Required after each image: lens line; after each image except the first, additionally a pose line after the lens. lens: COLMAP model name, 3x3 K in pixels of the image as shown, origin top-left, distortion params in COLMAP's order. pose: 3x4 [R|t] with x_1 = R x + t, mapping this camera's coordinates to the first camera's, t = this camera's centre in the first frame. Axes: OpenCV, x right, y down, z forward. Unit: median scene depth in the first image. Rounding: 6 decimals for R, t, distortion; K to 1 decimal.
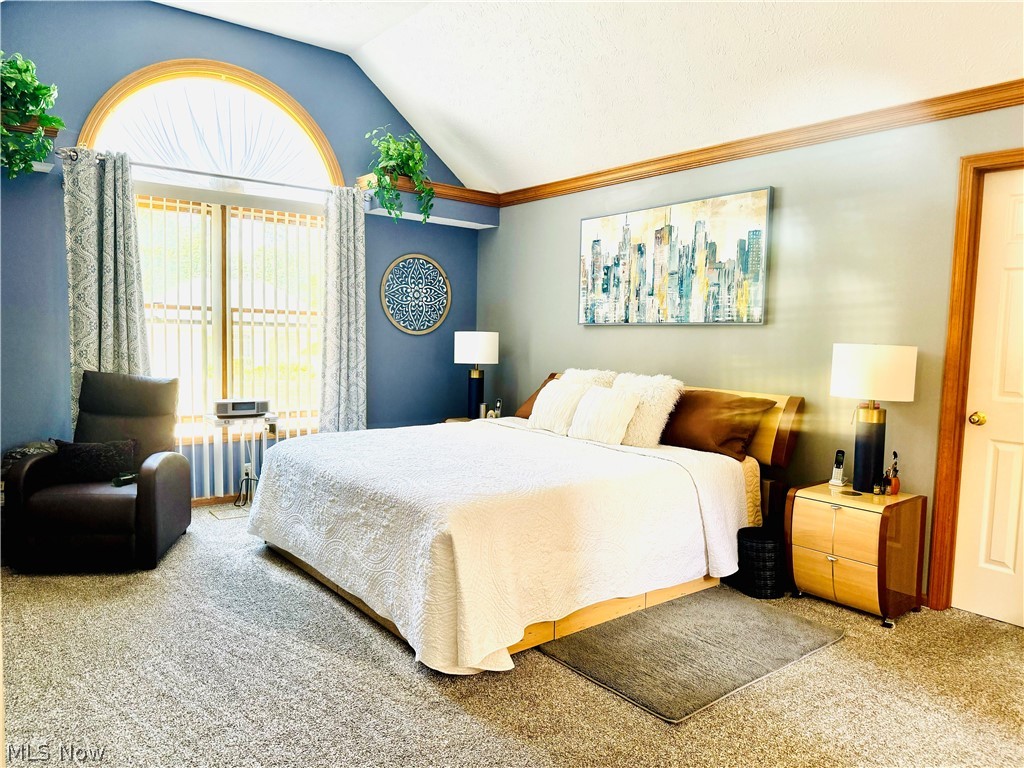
lens RADIAL K [[715.4, 0, 512.0], [0, 715.4, 384.0], [0, 0, 1]] dist [0.047833, -0.072229]
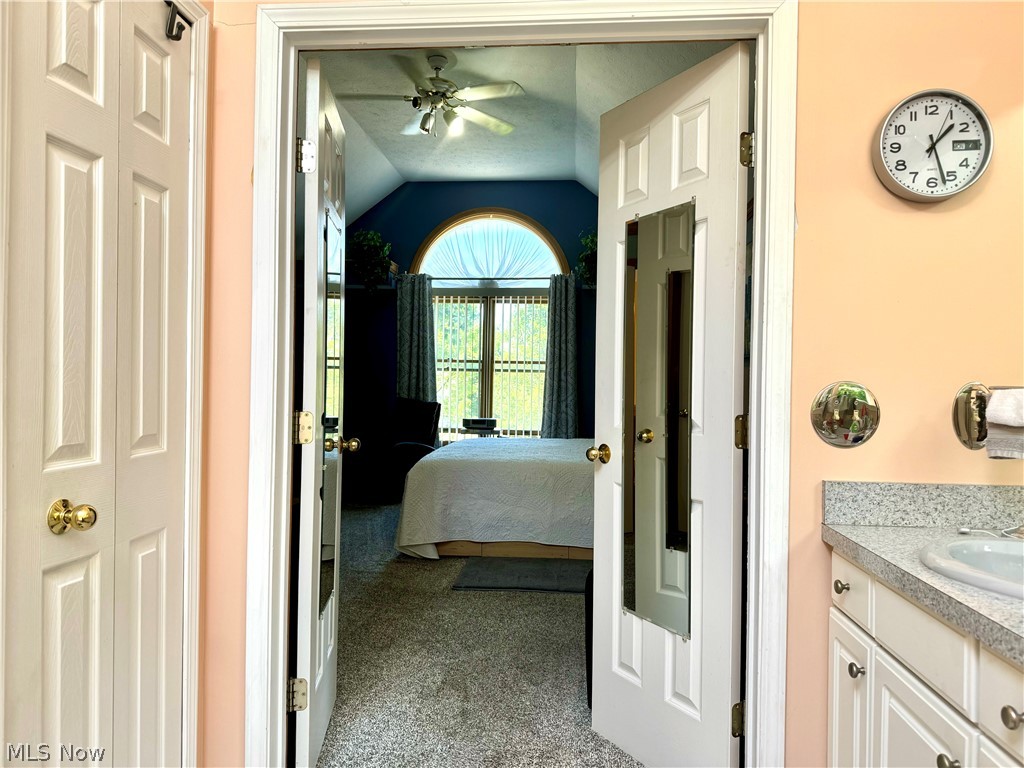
lens RADIAL K [[715.4, 0, 512.0], [0, 715.4, 384.0], [0, 0, 1]] dist [0.047833, -0.072229]
pose [[0.738198, -0.007974, -0.674537, 0.714479], [-0.046261, 0.996978, -0.062413, 0.040776], [0.672996, 0.077278, 0.735598, -0.104854]]
